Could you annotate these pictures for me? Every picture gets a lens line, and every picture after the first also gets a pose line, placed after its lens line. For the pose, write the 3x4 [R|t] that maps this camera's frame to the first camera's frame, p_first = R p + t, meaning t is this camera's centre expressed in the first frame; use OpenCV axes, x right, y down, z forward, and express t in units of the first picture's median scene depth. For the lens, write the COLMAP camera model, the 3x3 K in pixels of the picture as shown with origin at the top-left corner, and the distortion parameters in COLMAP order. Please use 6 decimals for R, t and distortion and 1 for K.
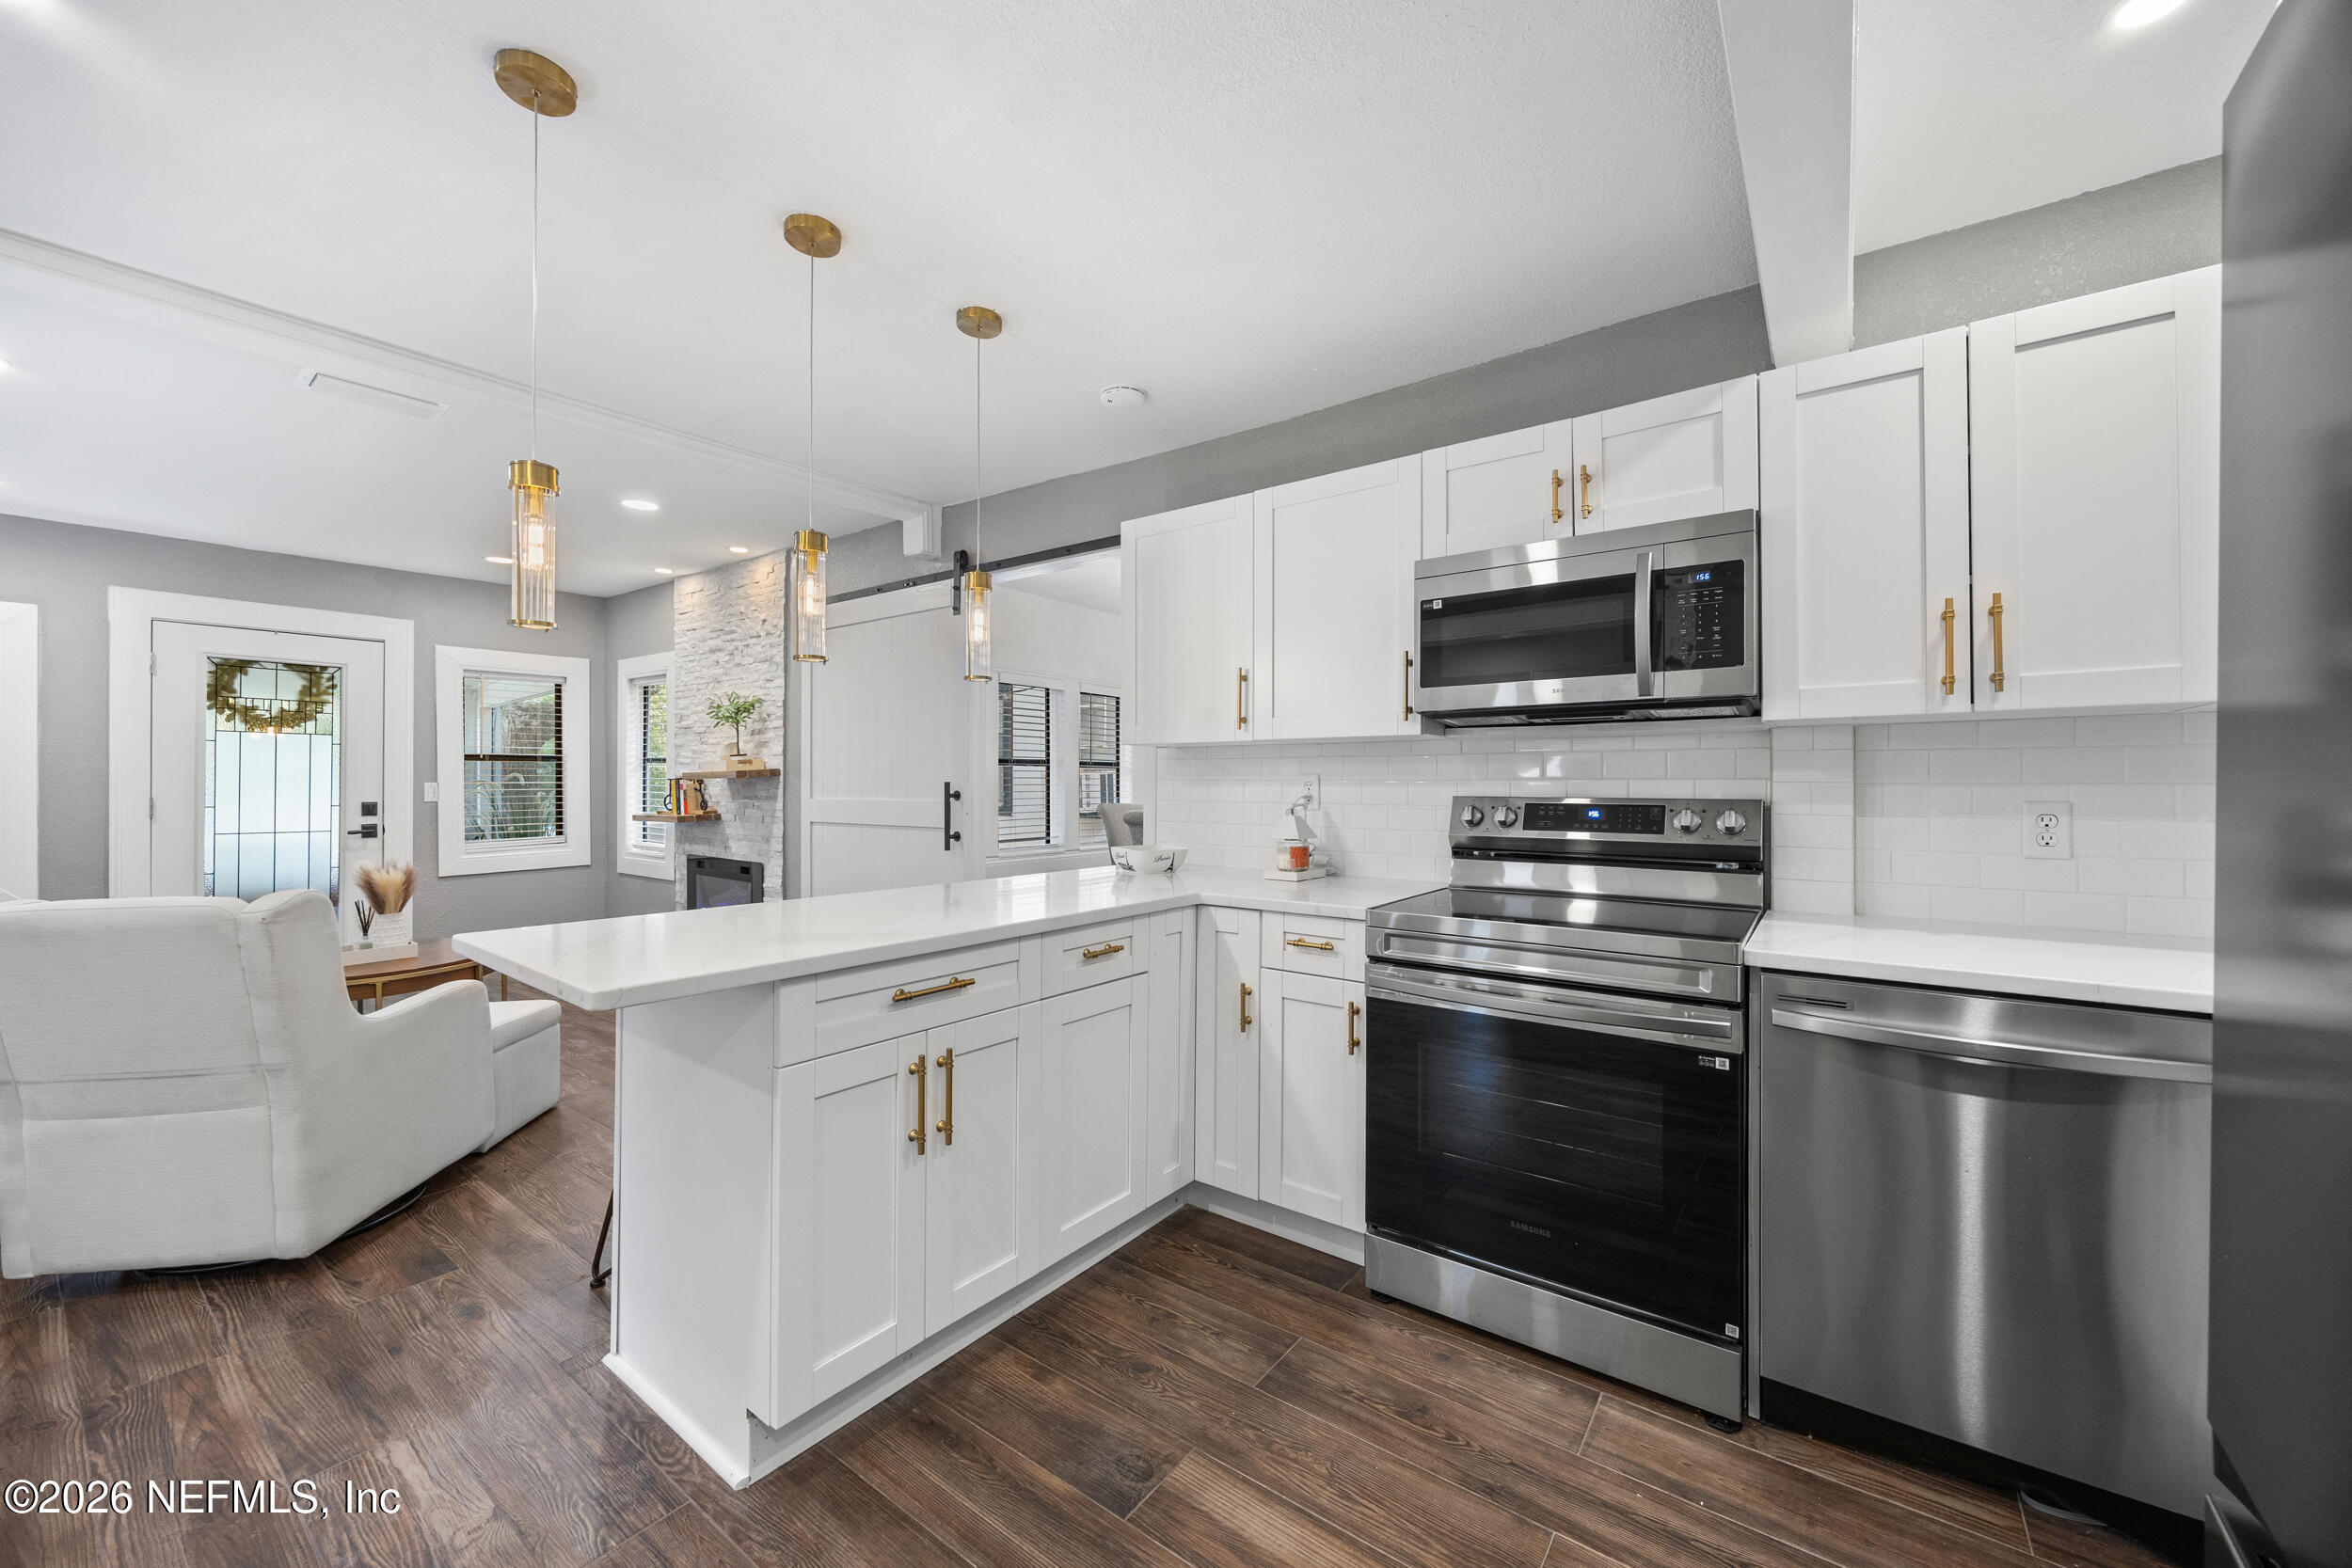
lens RADIAL K [[906.2, 0, 1179.9], [0, 906.2, 779.5], [0, 0, 1]] dist [-0.000689, 0.000001]
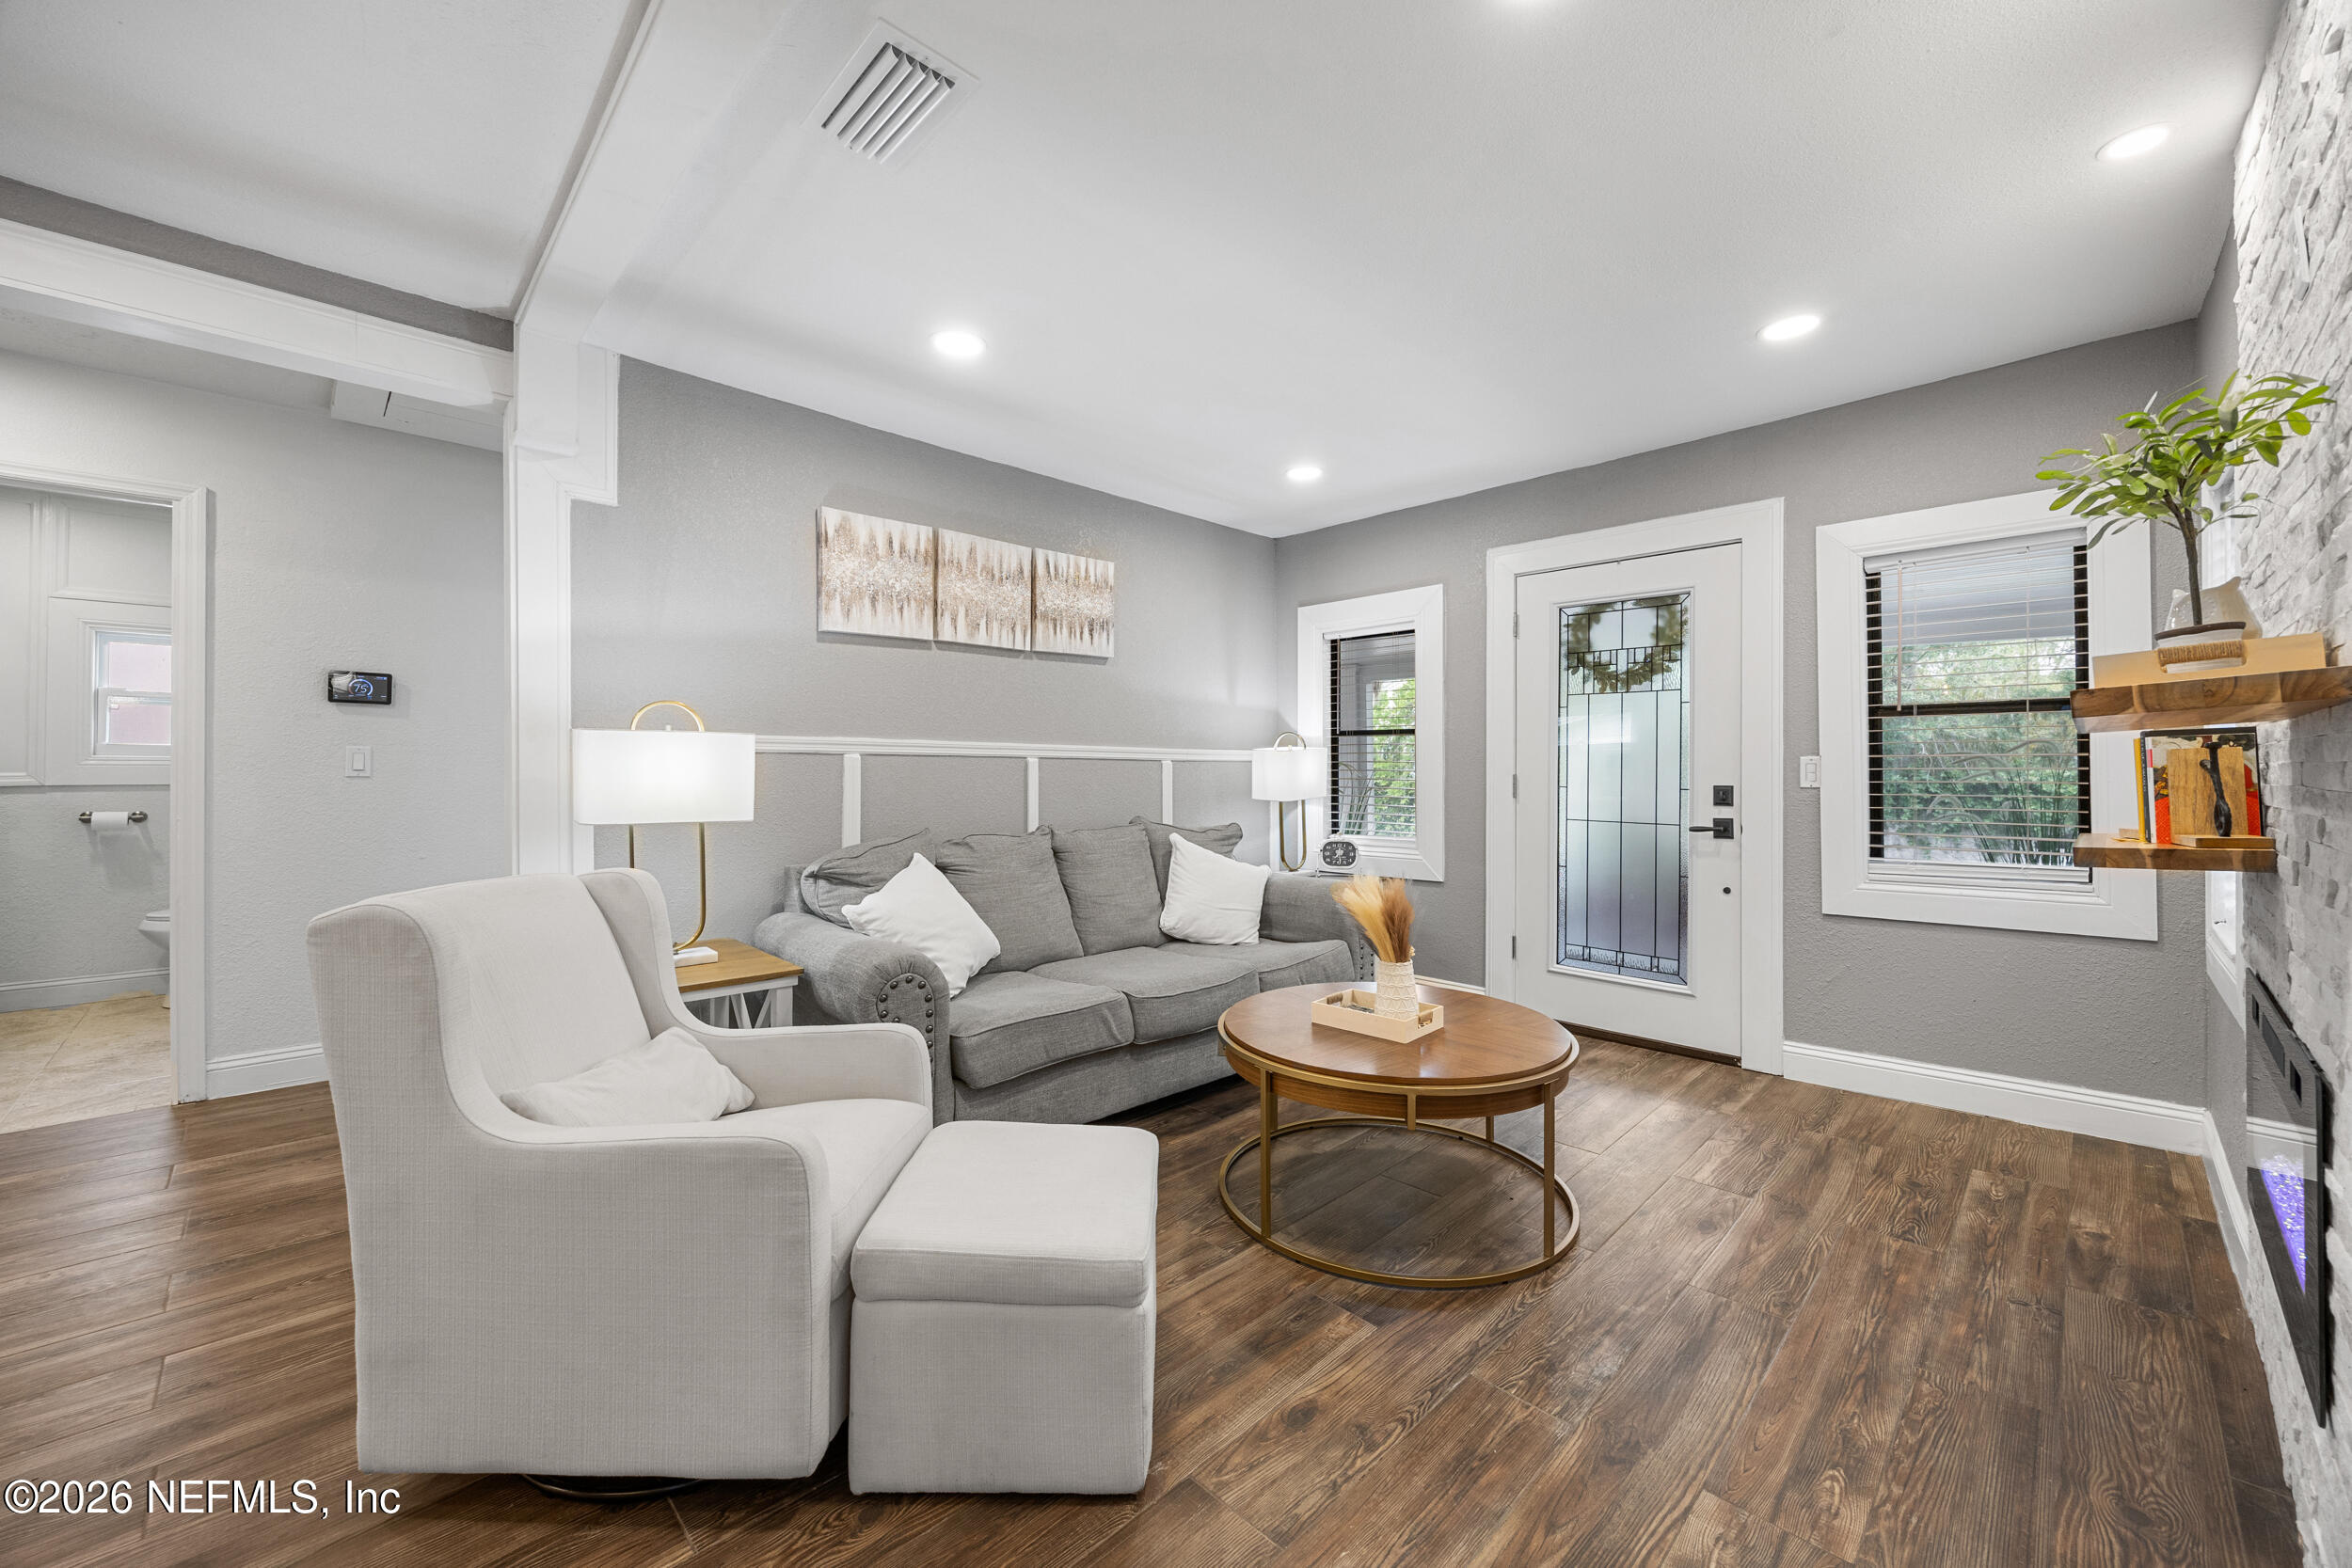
lens RADIAL K [[906.2, 0, 1180.6], [0, 906.2, 770.9], [0, 0, 1]] dist [-0.000689, 0.000001]
pose [[-0.142968, 0.003815, -0.989720, -0.178702], [0.002848, 0.999990, 0.003443, 0.011180], [0.989723, -0.002326, -0.142977, 0.718833]]
